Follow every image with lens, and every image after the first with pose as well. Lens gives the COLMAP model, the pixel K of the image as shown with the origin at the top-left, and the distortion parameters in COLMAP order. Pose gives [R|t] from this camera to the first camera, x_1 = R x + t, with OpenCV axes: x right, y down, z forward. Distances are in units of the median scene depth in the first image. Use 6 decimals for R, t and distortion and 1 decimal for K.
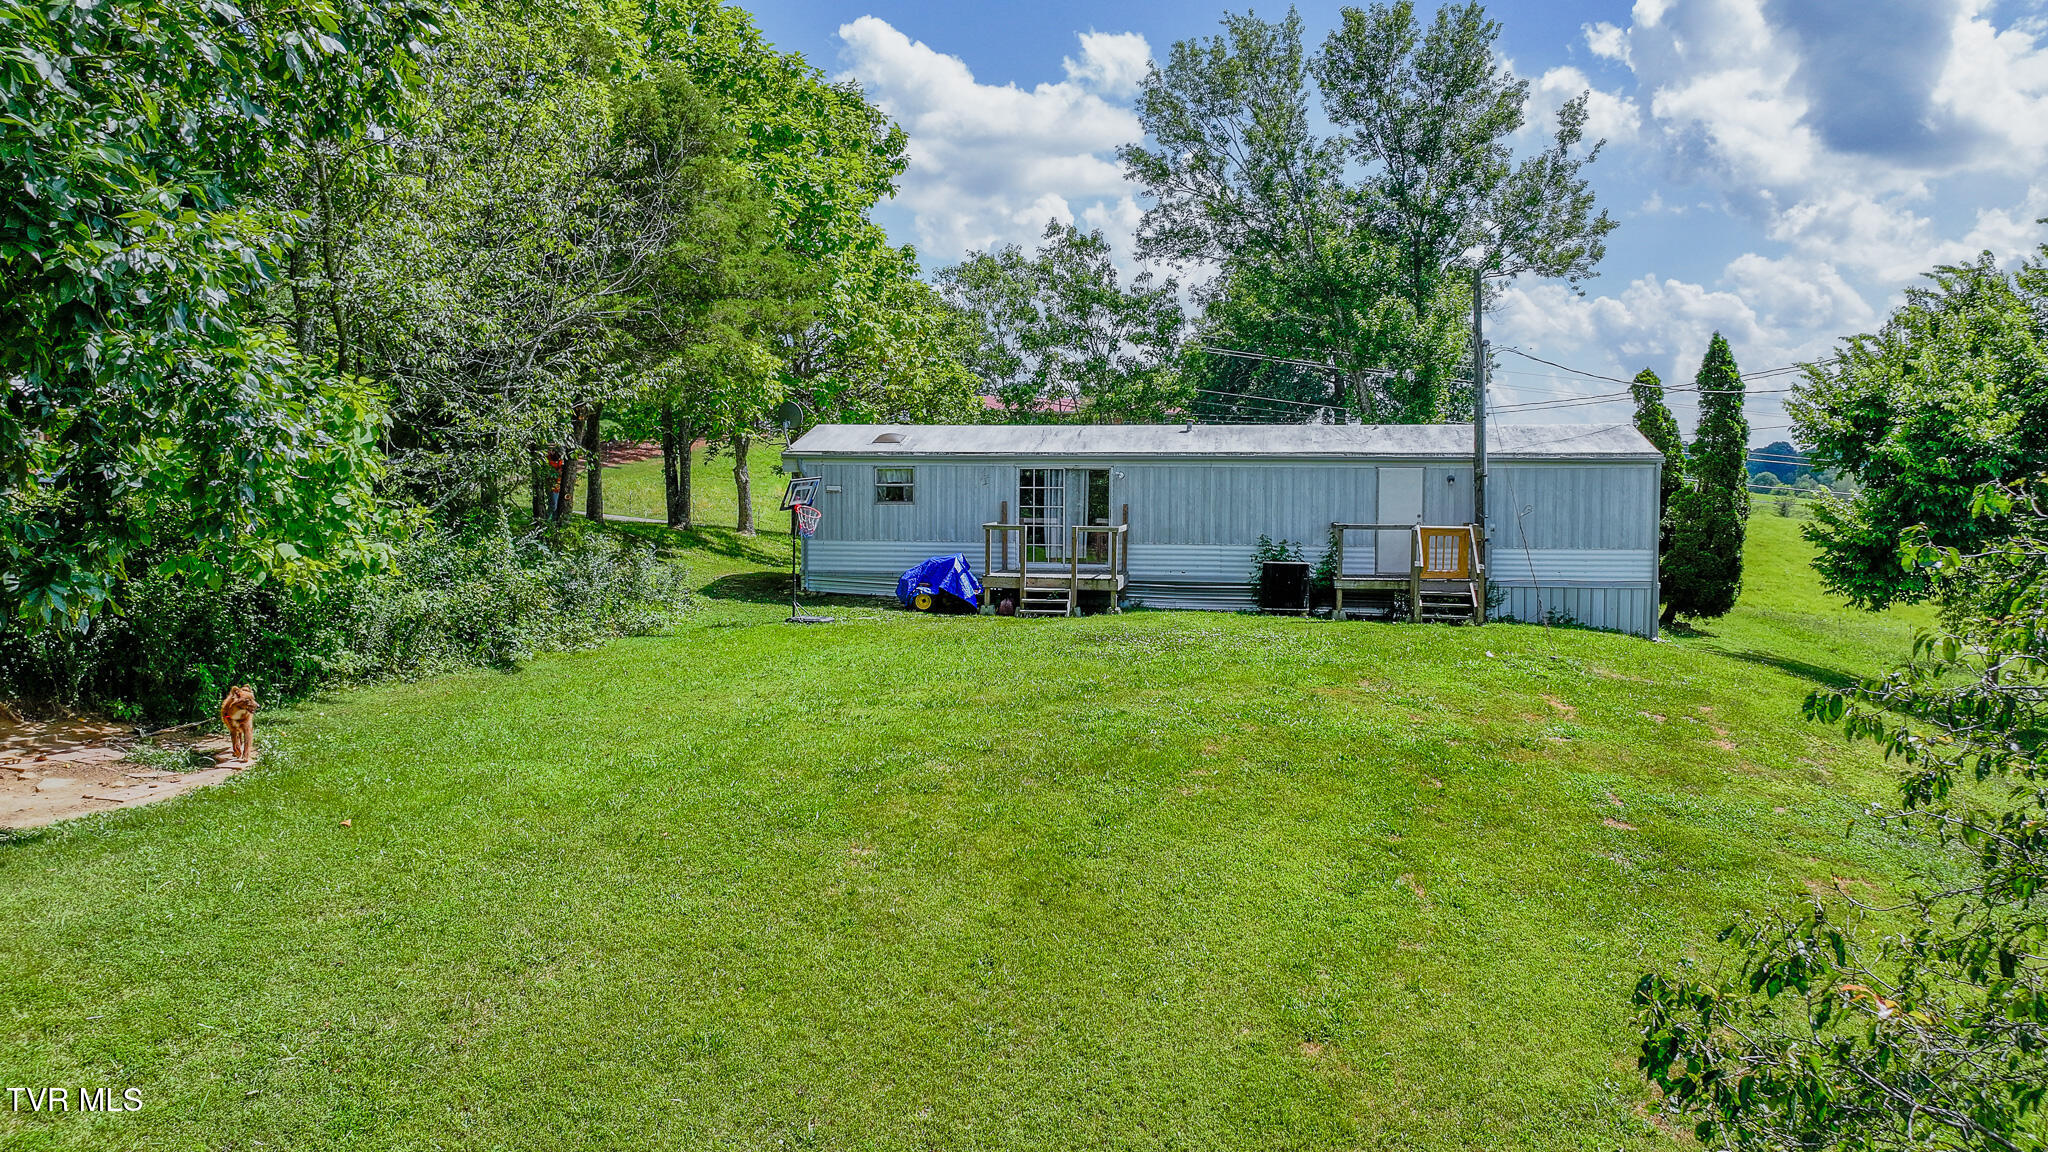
lens RADIAL K [[1464.2, 0, 1024.0], [0, 1464.2, 576.0], [0, 0, 1]] dist [0.002115, 0.001473]
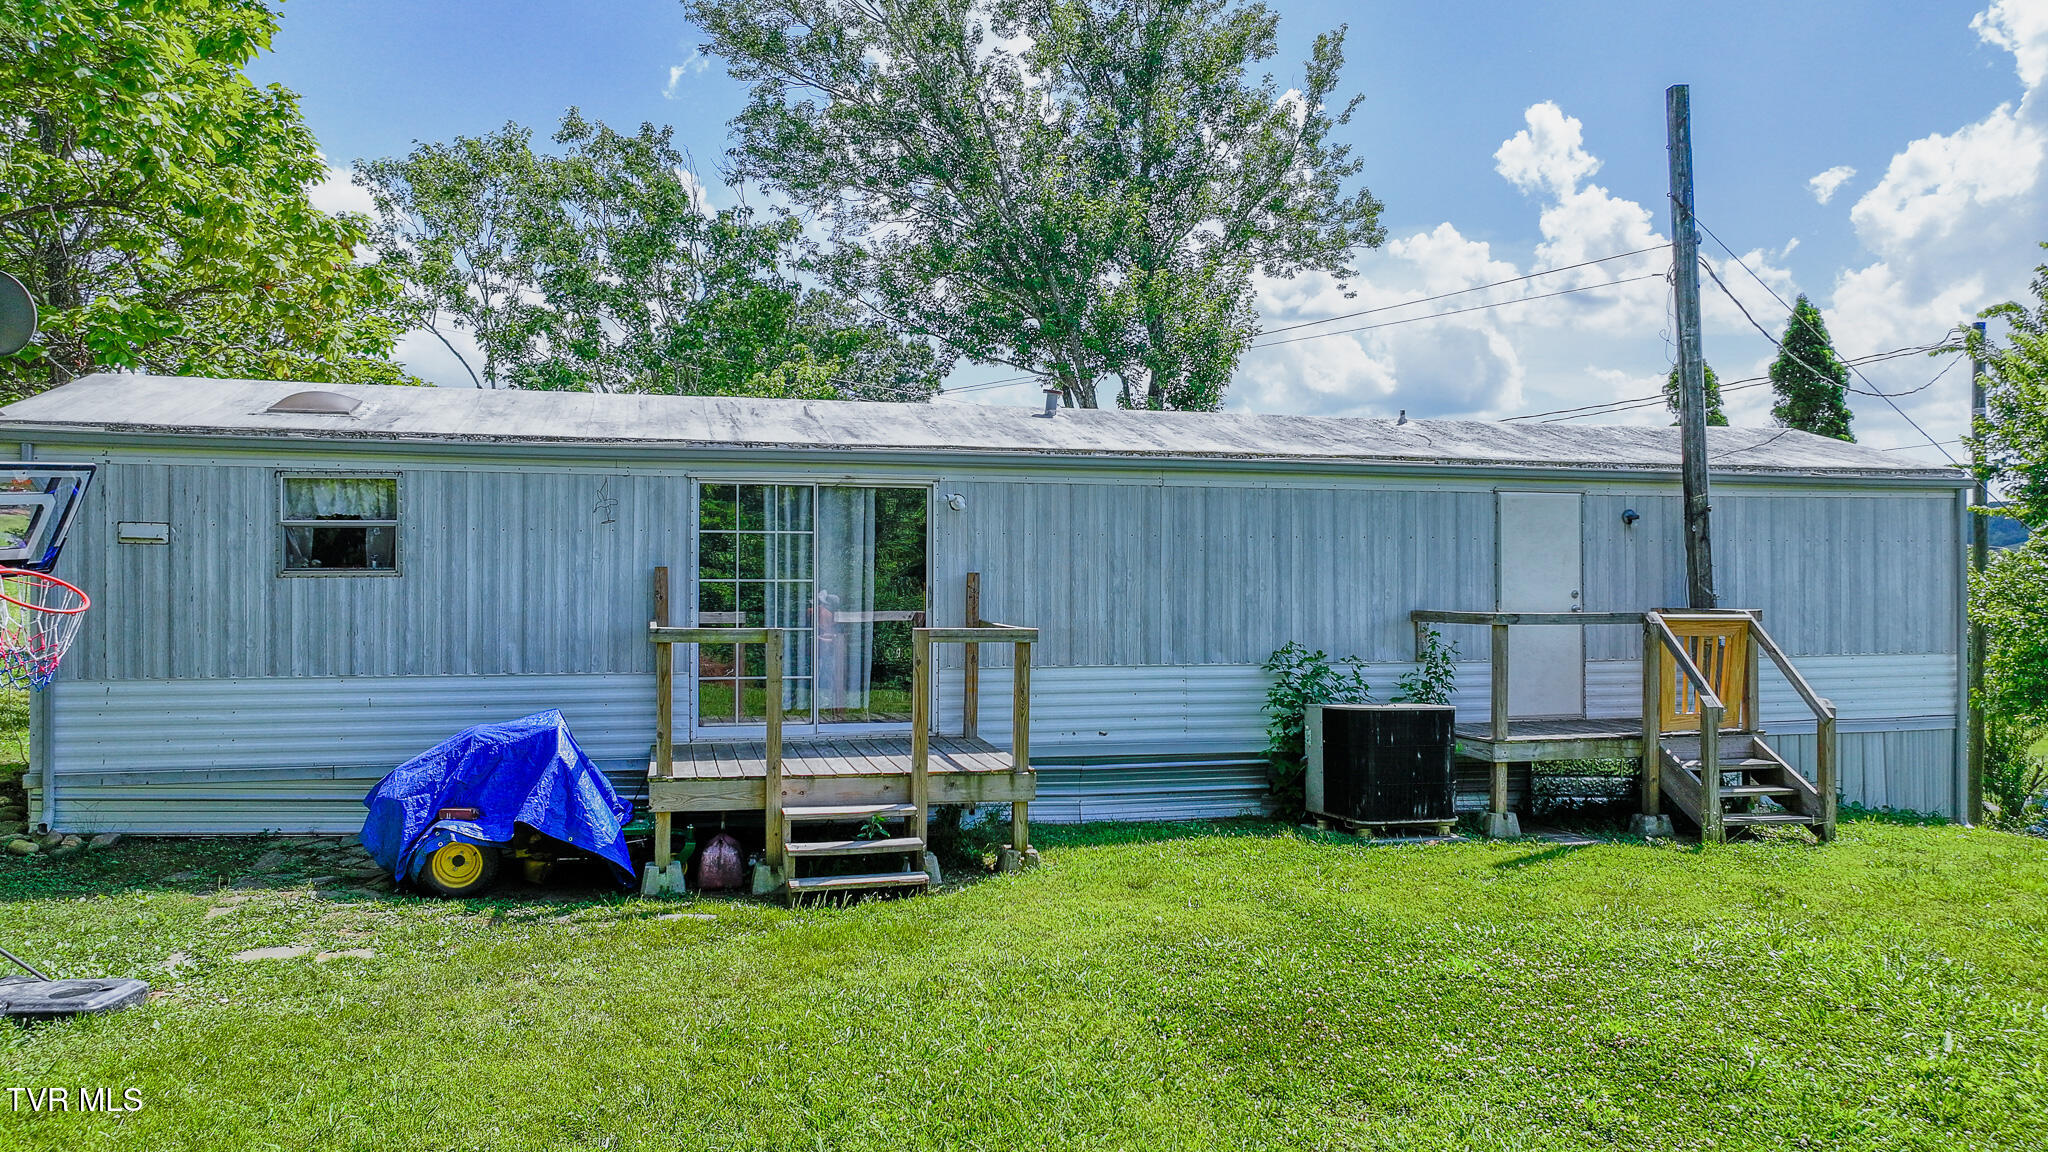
lens RADIAL K [[1464.2, 0, 1024.0], [0, 1464.2, 576.0], [0, 0, 1]] dist [0.002115, 0.001473]
pose [[0.914968, -0.002516, 0.403518, -0.082678], [0.029375, 0.997743, -0.060386, -0.023123], [-0.402455, 0.067105, 0.912977, 0.625816]]
